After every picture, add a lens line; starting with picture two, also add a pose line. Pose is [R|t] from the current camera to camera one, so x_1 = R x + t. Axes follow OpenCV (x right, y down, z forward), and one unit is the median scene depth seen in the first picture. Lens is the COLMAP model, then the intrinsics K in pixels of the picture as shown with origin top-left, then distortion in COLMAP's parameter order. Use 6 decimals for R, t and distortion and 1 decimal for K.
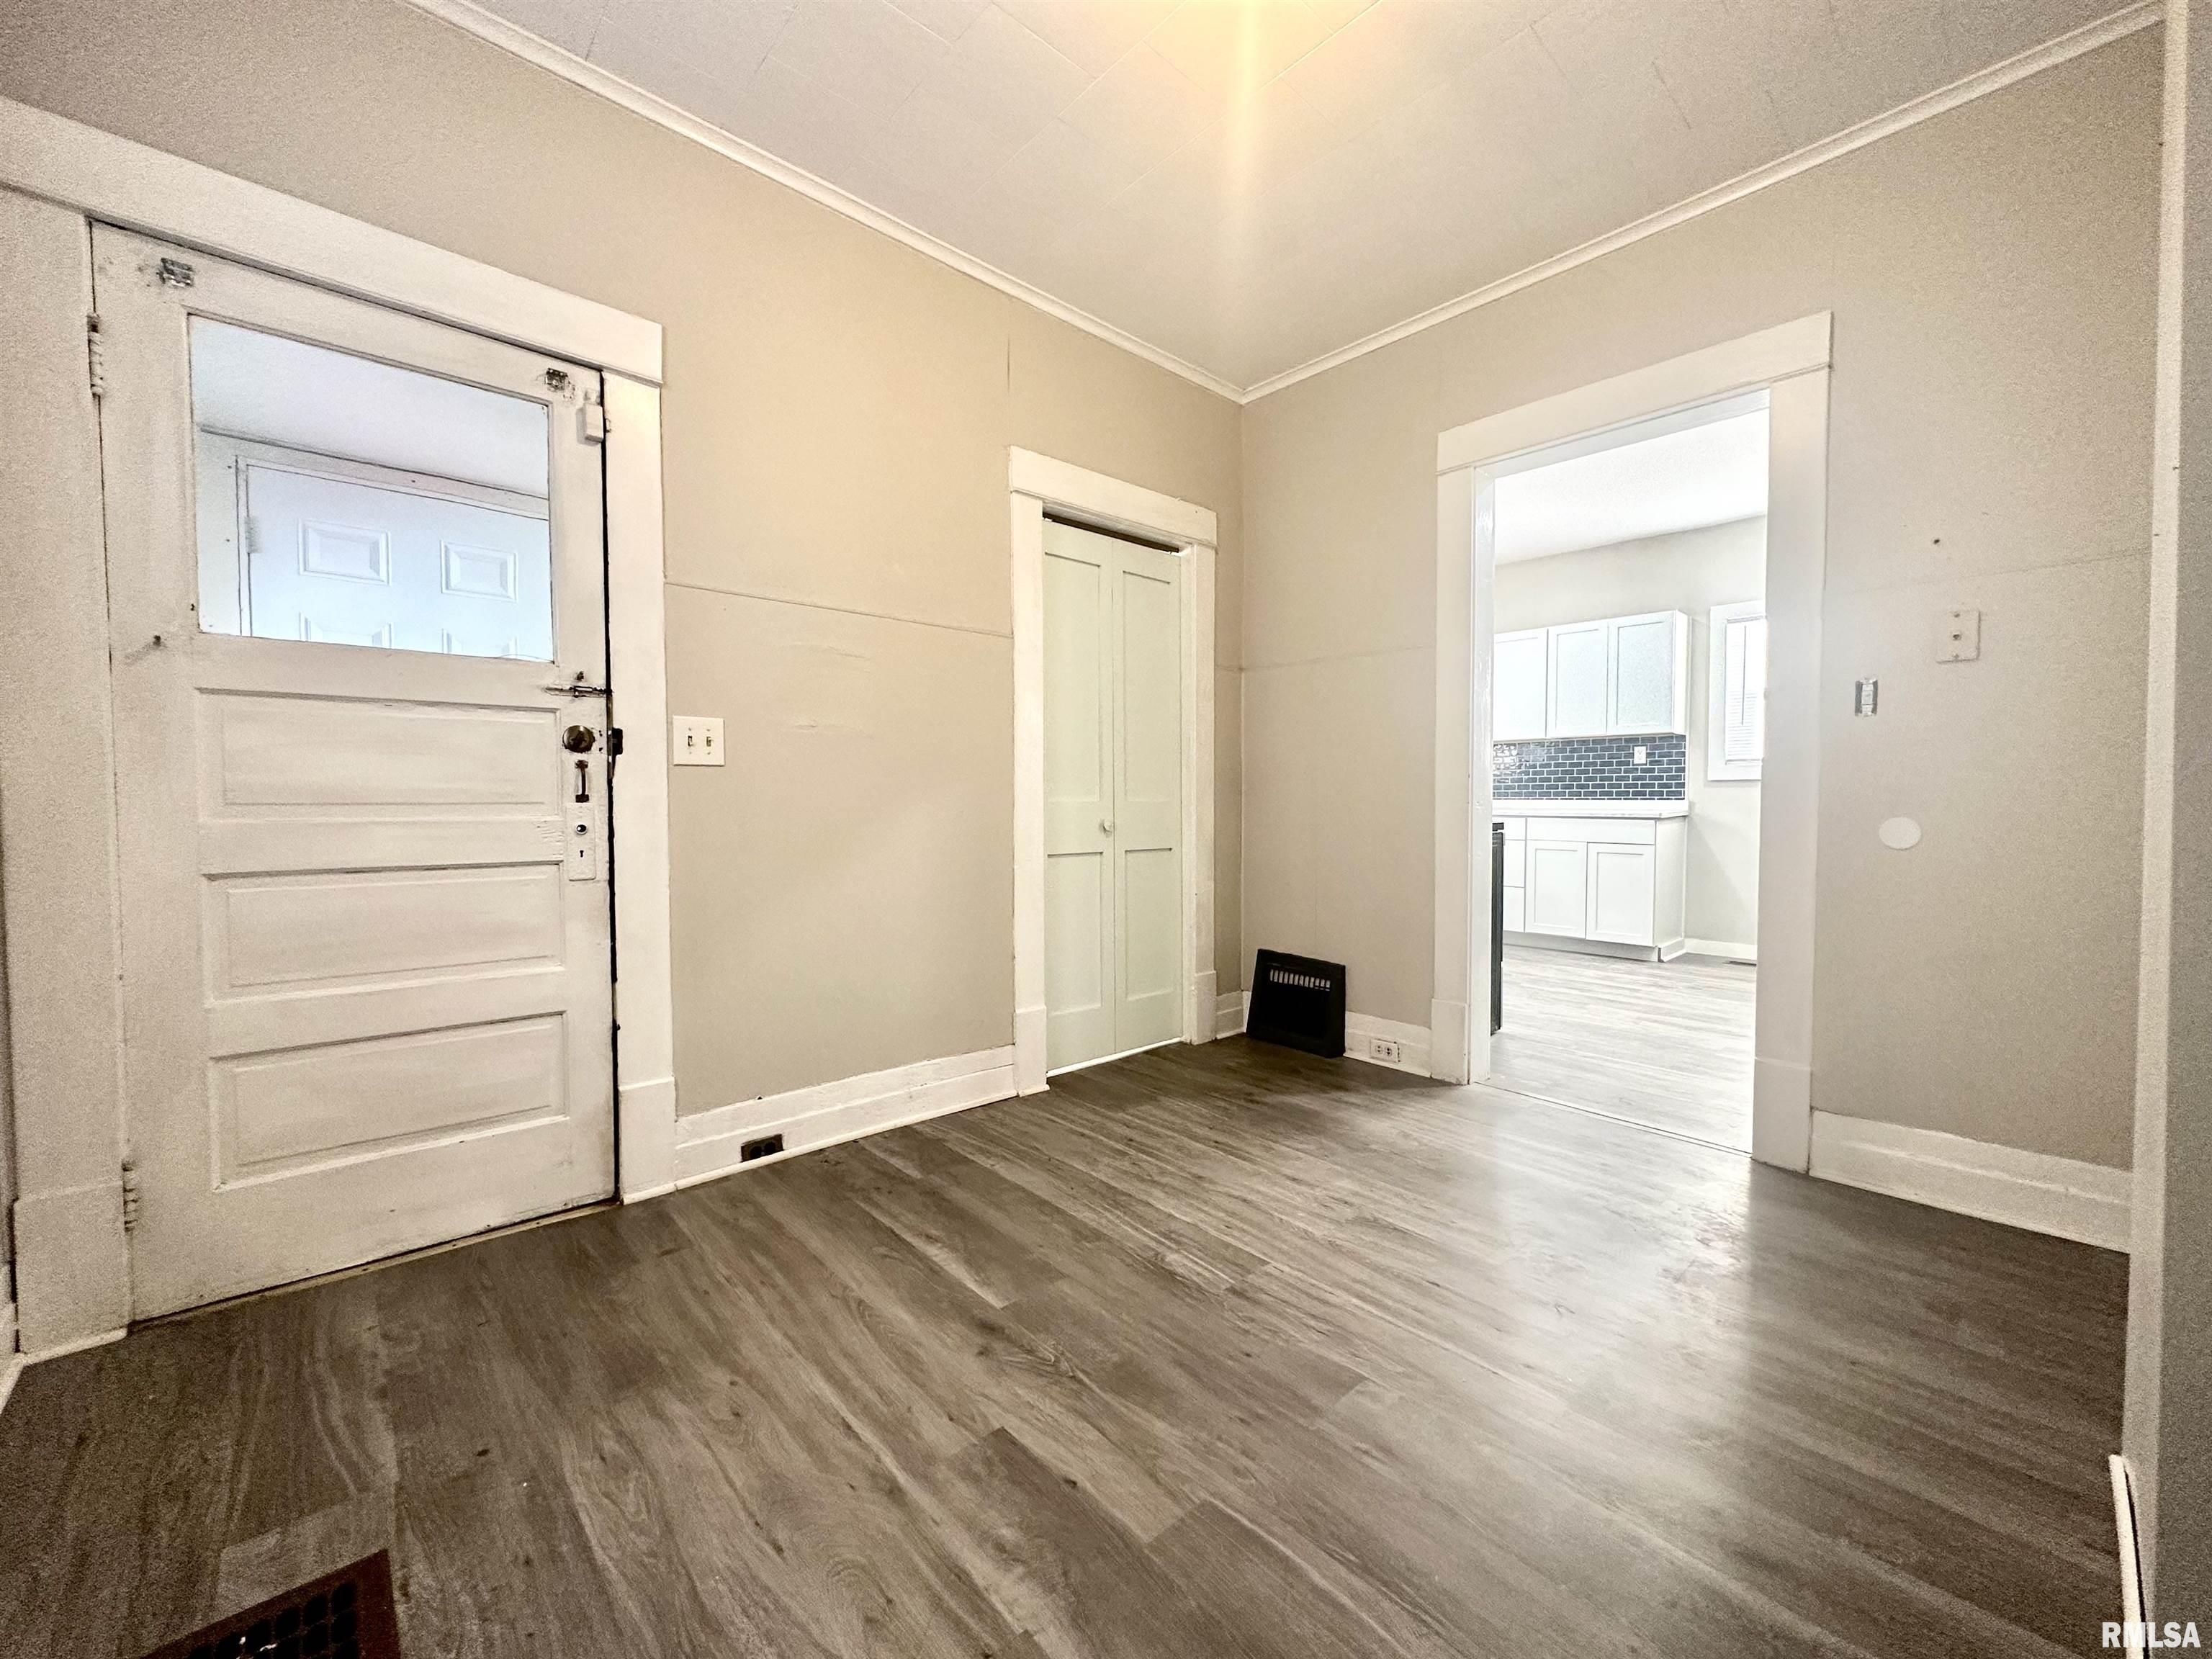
lens RADIAL K [[872.6, 0, 1106.0], [0, 872.6, 829.5], [0, 0, 1]] dist [0.000730, -0.000023]
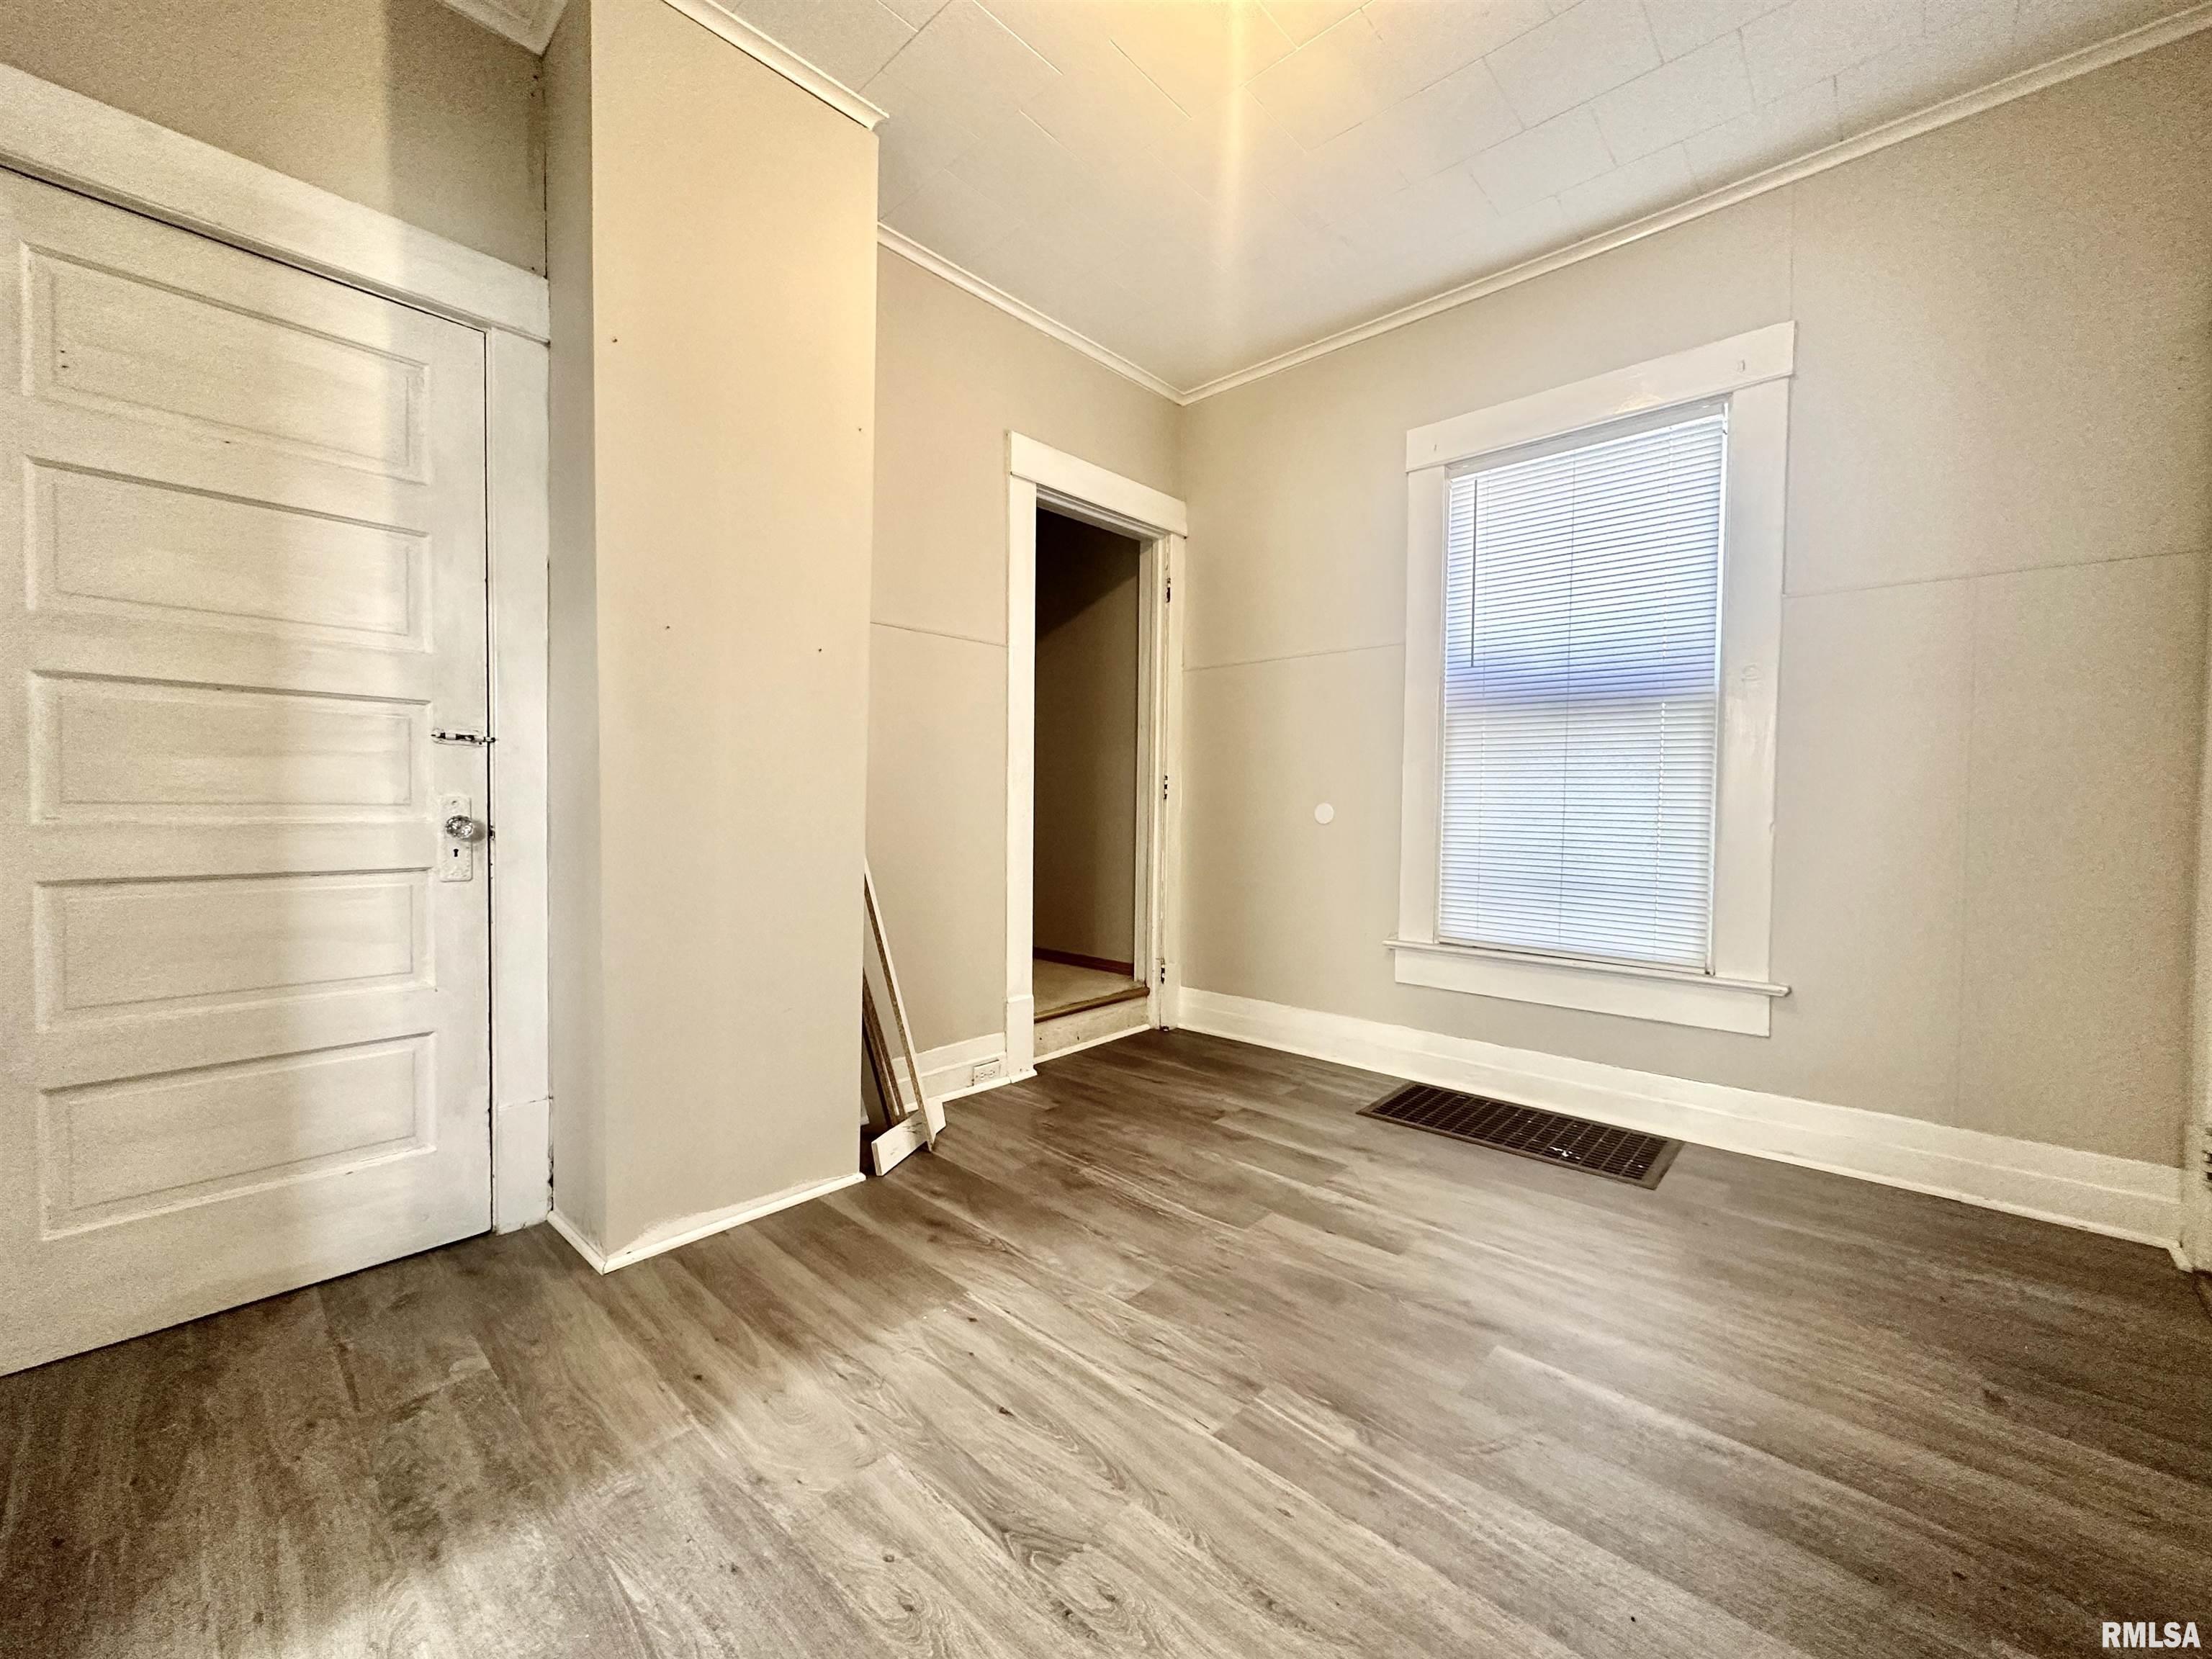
lens RADIAL K [[872.6, 0, 1106.0], [0, 872.6, 829.5], [0, 0, 1]] dist [0.000730, -0.000023]
pose [[-0.995507, -0.009205, -0.094234, 0.371234], [-0.015369, 0.997774, 0.064894, -0.050965], [0.093427, 0.066051, -0.993433, 1.785959]]
